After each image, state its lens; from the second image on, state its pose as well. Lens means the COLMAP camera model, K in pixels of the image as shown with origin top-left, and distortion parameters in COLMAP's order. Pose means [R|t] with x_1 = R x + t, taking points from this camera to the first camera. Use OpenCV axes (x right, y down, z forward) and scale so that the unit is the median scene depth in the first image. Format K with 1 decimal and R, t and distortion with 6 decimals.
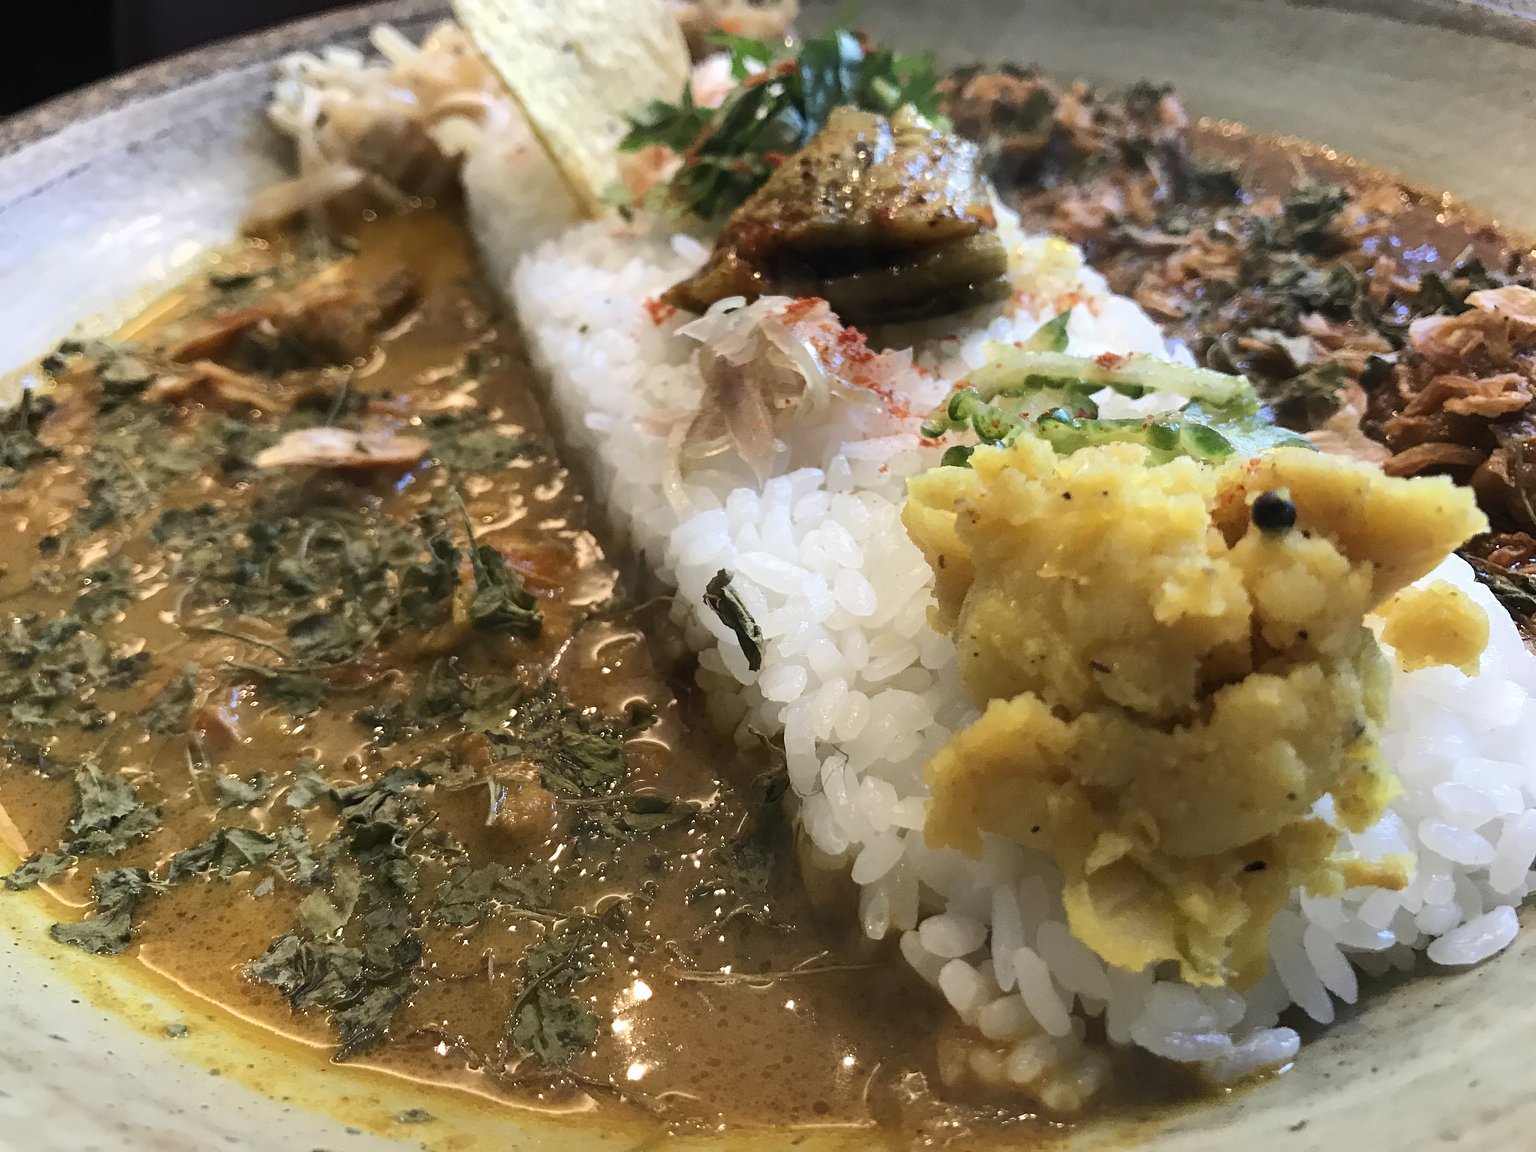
lens RADIAL K [[1286.6, 0, 764.3], [0, 1286.6, 572.7], [0, 0, 1]] dist [-0.002128, -0.011143]
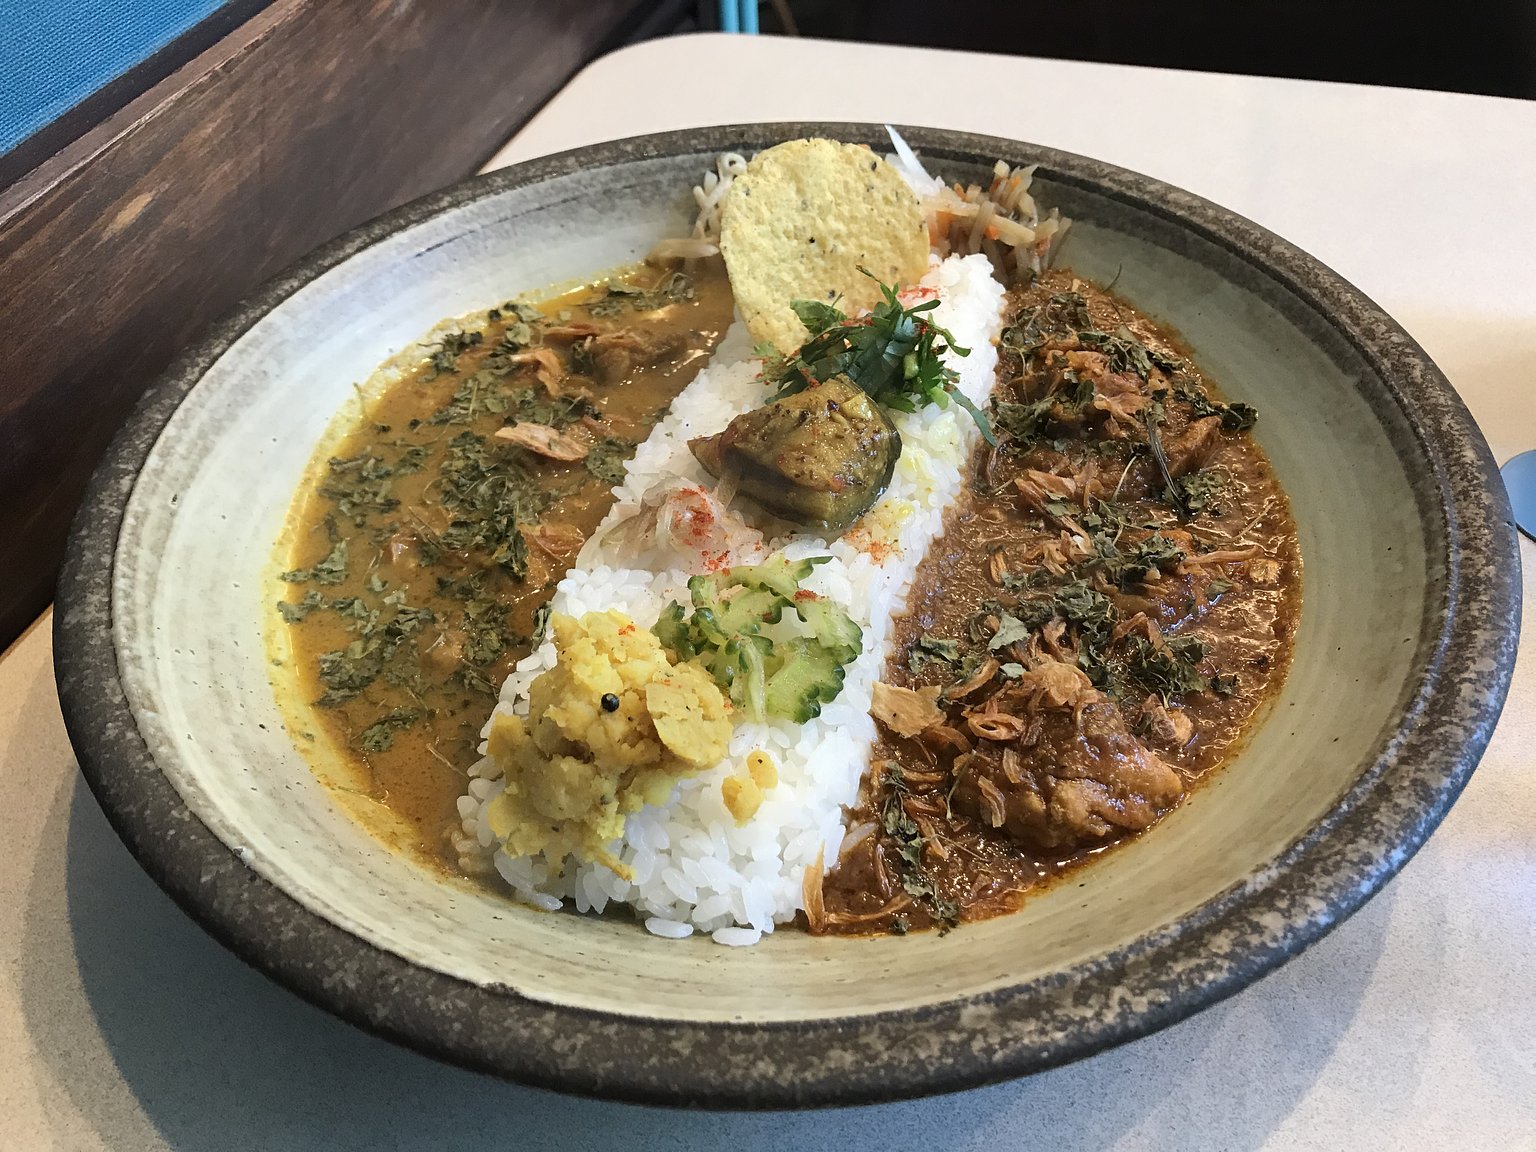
lens RADIAL K [[1286.6, 0, 770.0], [0, 1286.6, 579.3], [0, 0, 1]] dist [-0.002128, -0.011143]
pose [[0.776682, 0.465651, -0.424187, 0.932208], [-0.404068, 0.884928, 0.231586, -0.552930], [0.483213, -0.008468, 0.875462, -0.543500]]
